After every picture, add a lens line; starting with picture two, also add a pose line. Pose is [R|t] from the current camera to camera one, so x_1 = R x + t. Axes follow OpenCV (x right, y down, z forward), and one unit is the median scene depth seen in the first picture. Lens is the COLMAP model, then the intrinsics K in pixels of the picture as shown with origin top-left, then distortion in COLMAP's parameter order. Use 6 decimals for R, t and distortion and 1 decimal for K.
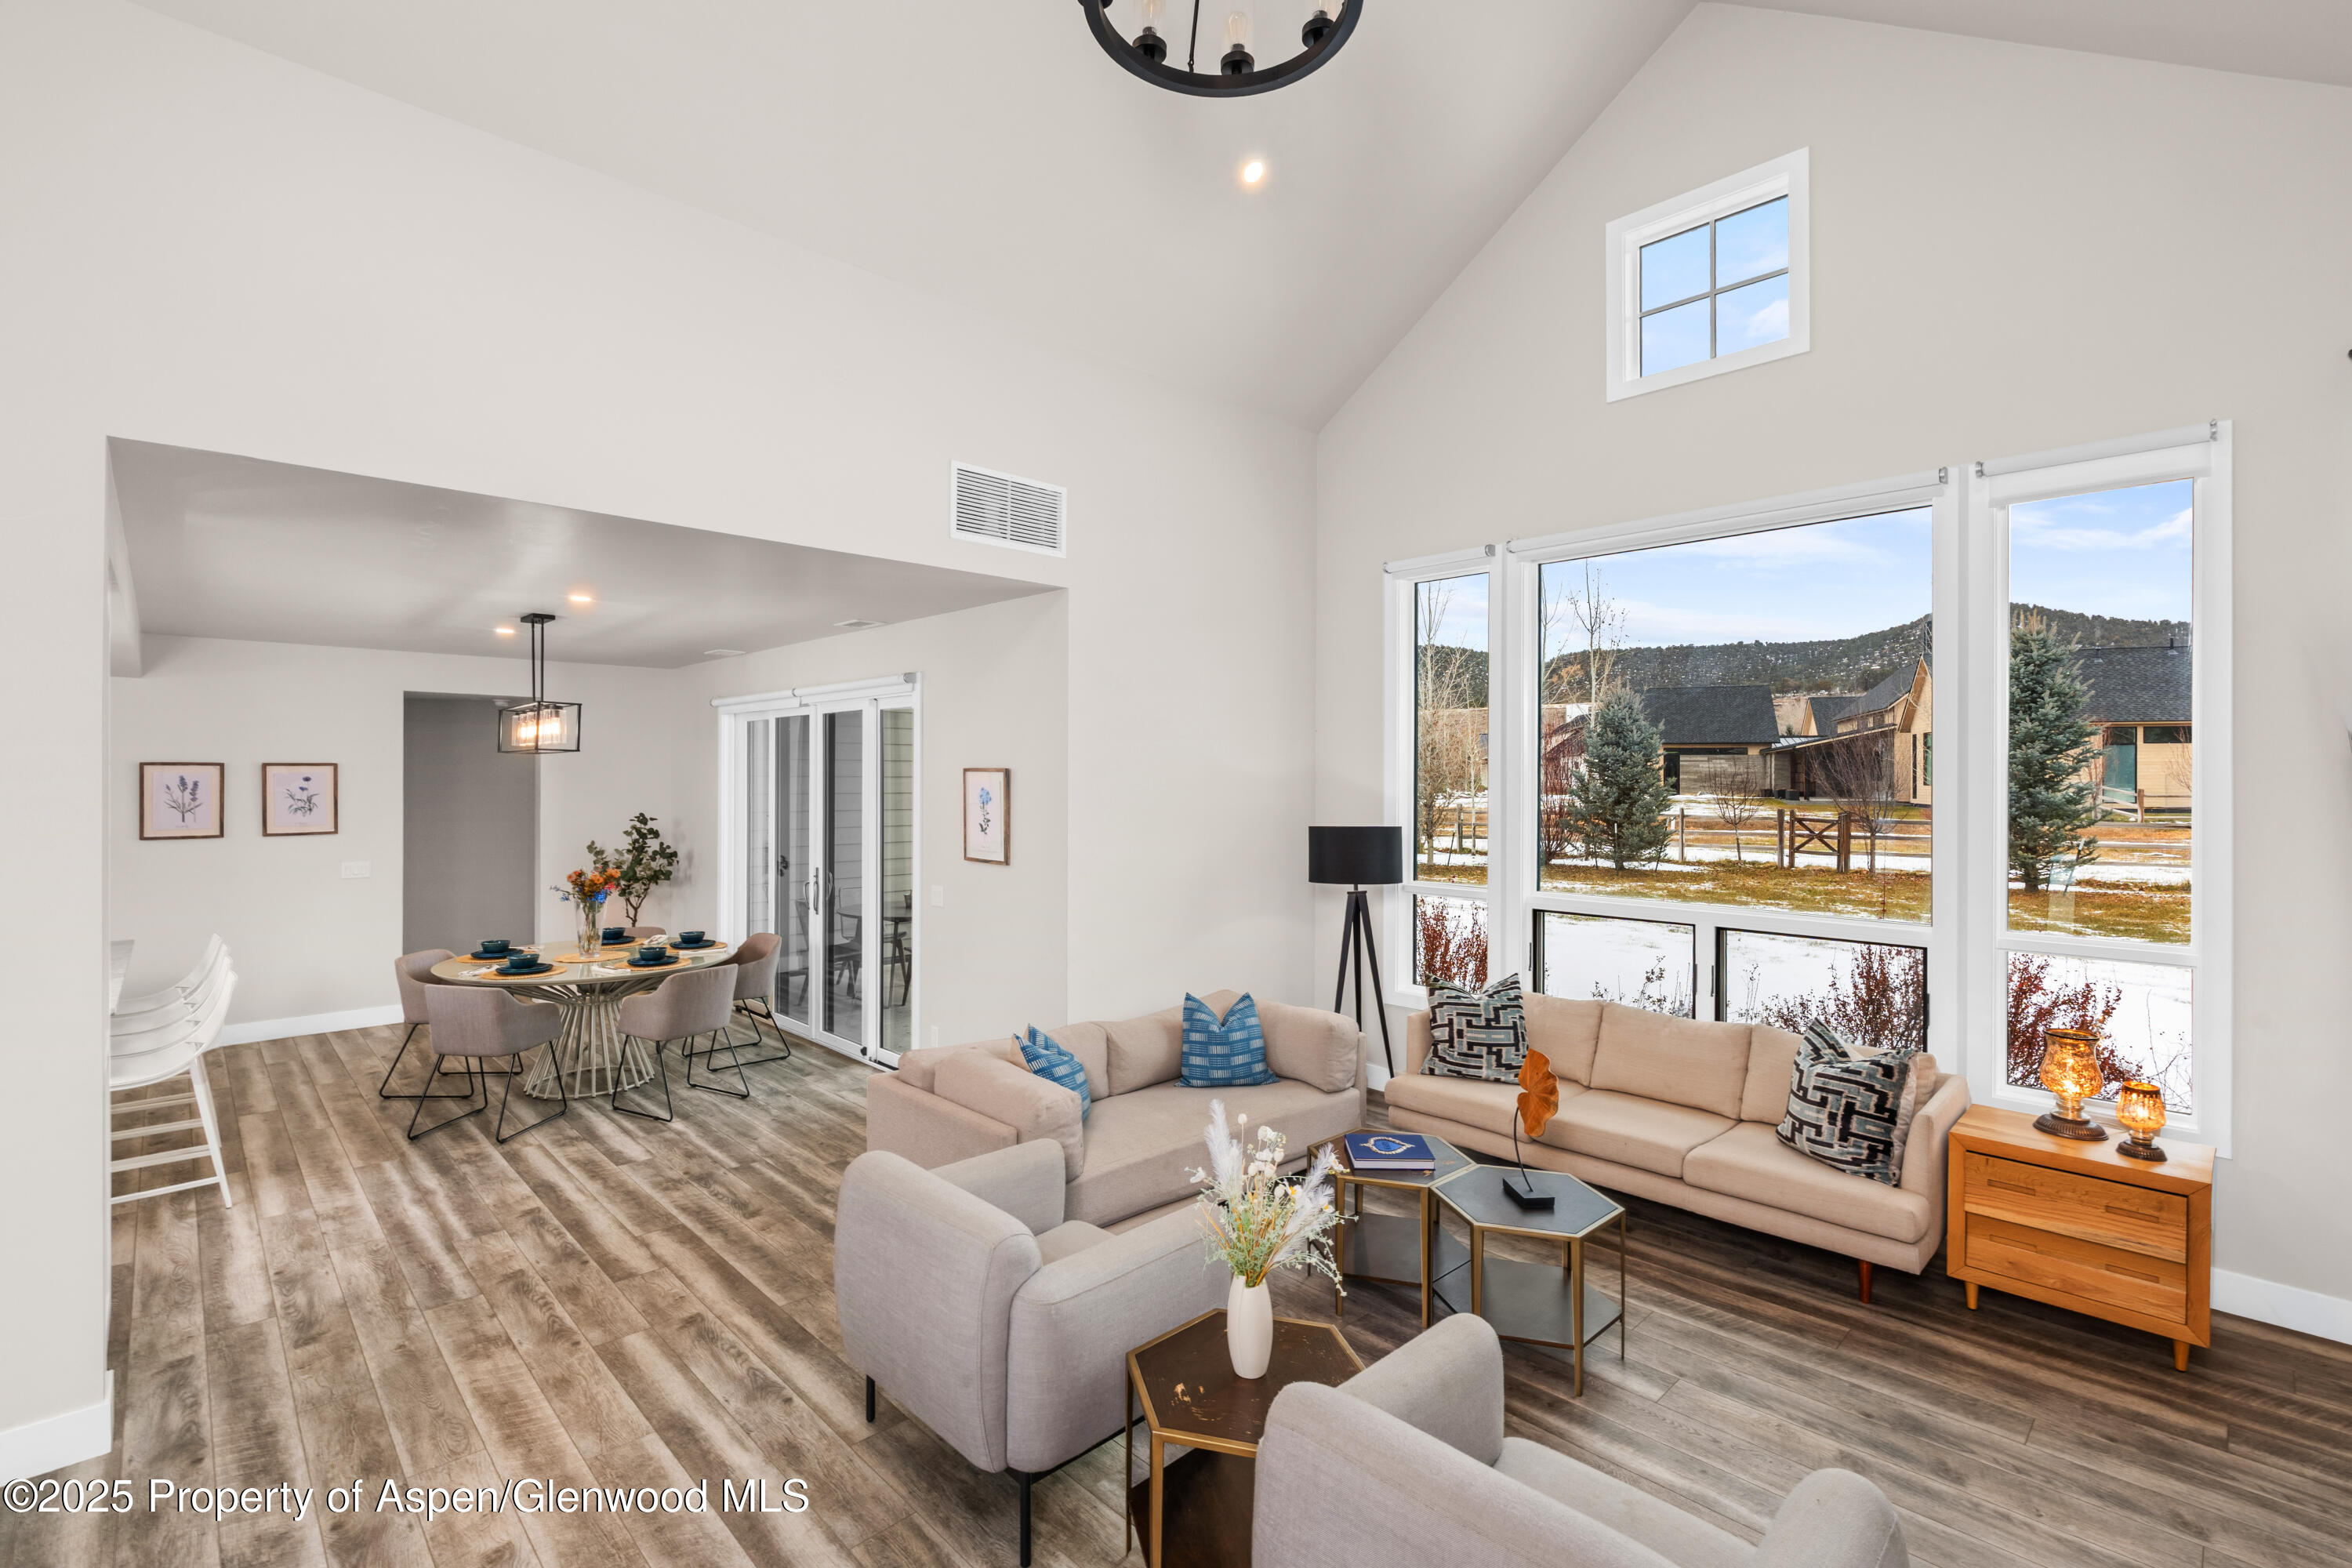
lens RADIAL K [[1036.8, 0, 1176.0], [0, 1036.8, 784.0], [0, 0, 1]] dist [-0.000739, -0.000112]
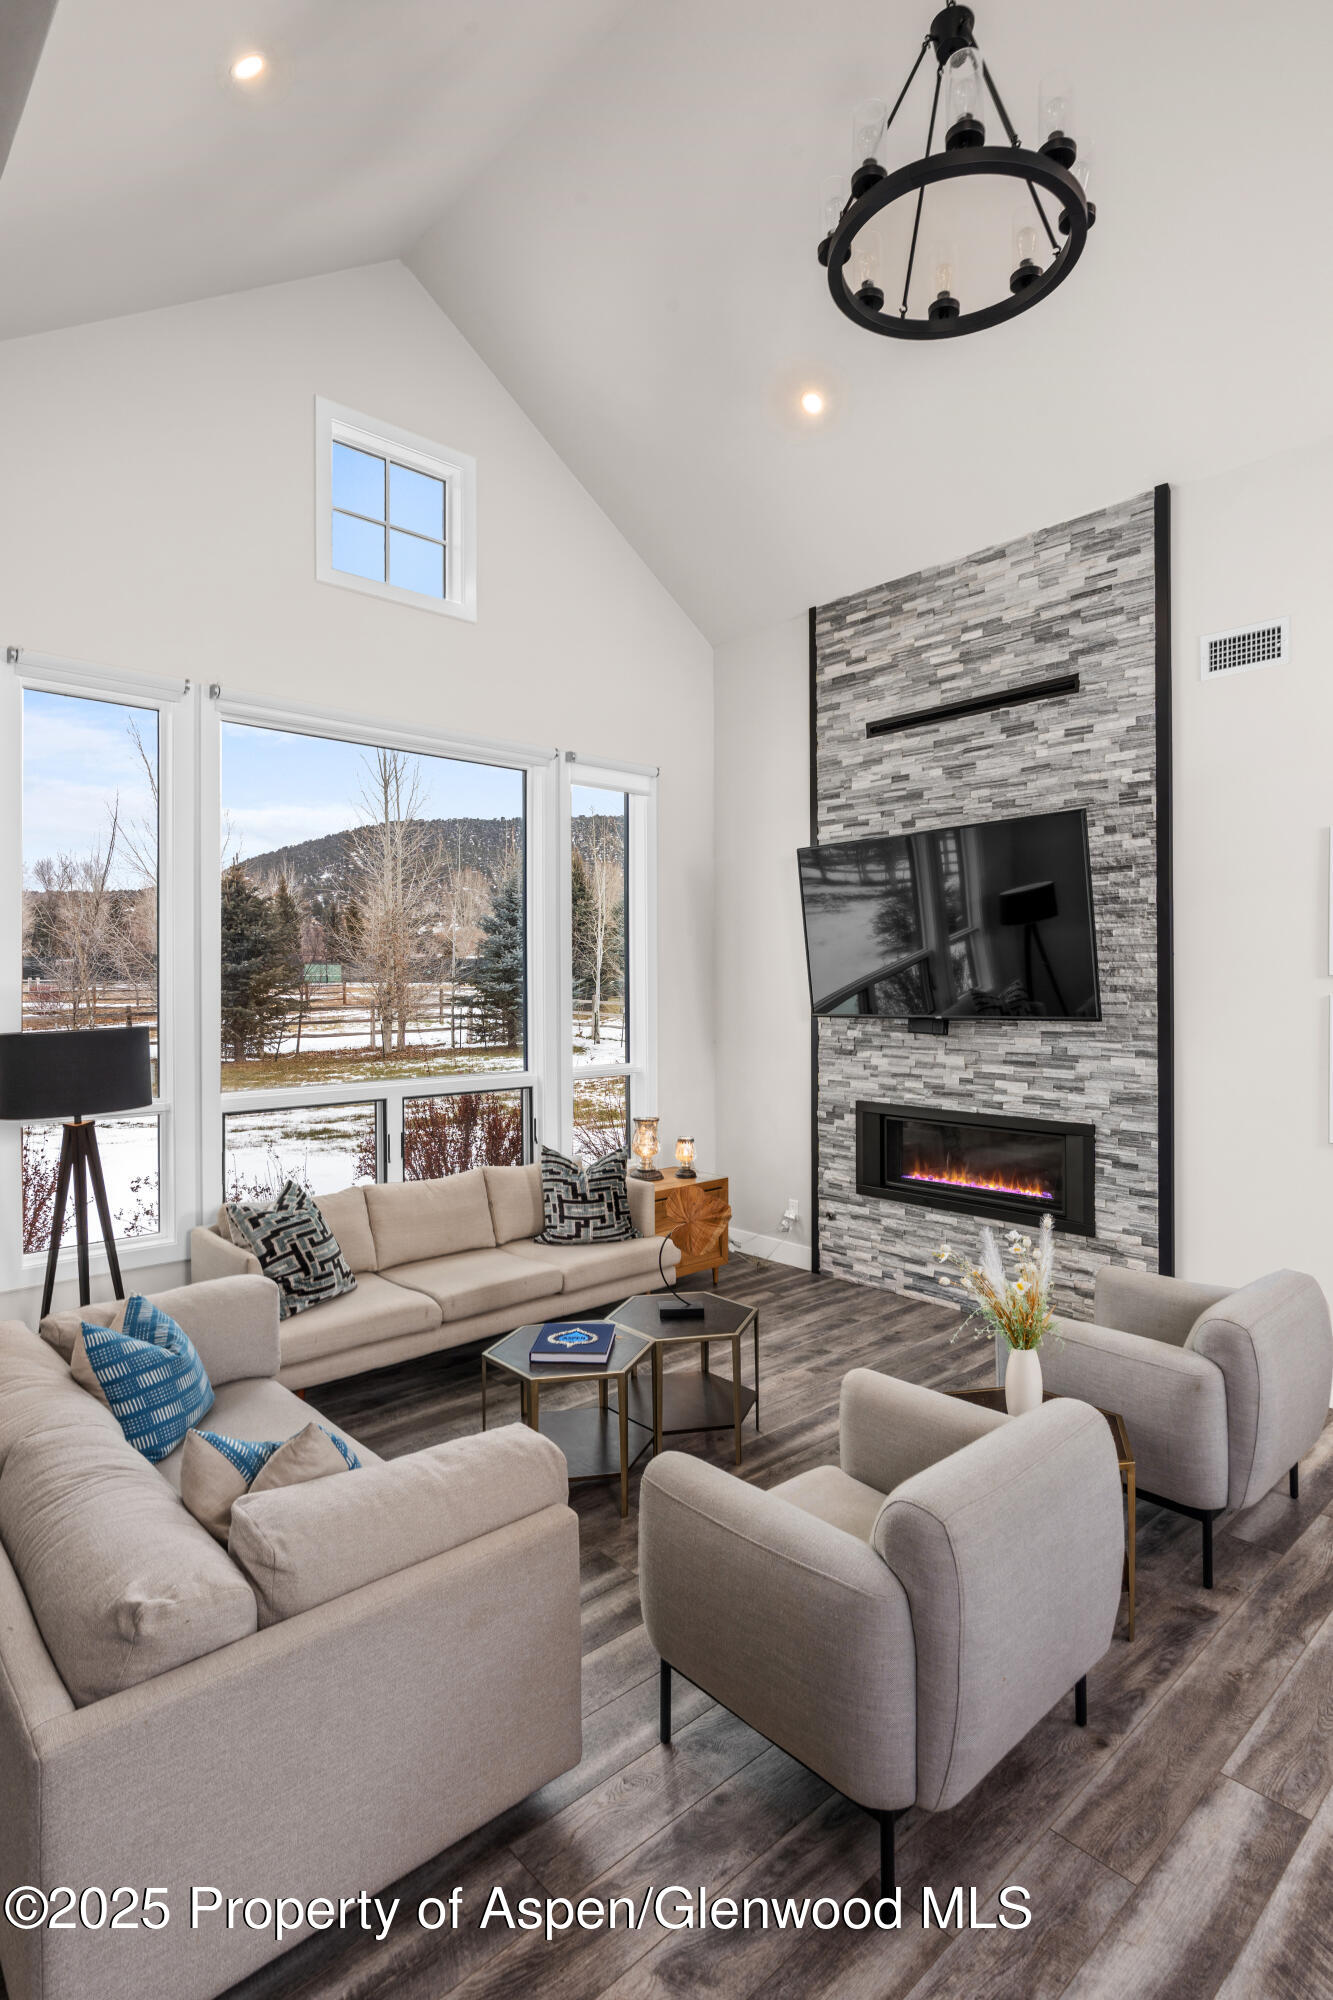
lens RADIAL K [[1018.8, 0, 665.7], [0, 1018.8, 992.2], [0, 0, 1]] dist [0.001105, -0.000212]
pose [[0.037441, -0.012354, 0.999222, -0.848482], [0.011825, 0.999859, 0.011918, 0.021579], [-0.999229, 0.011369, 0.037582, 1.012055]]
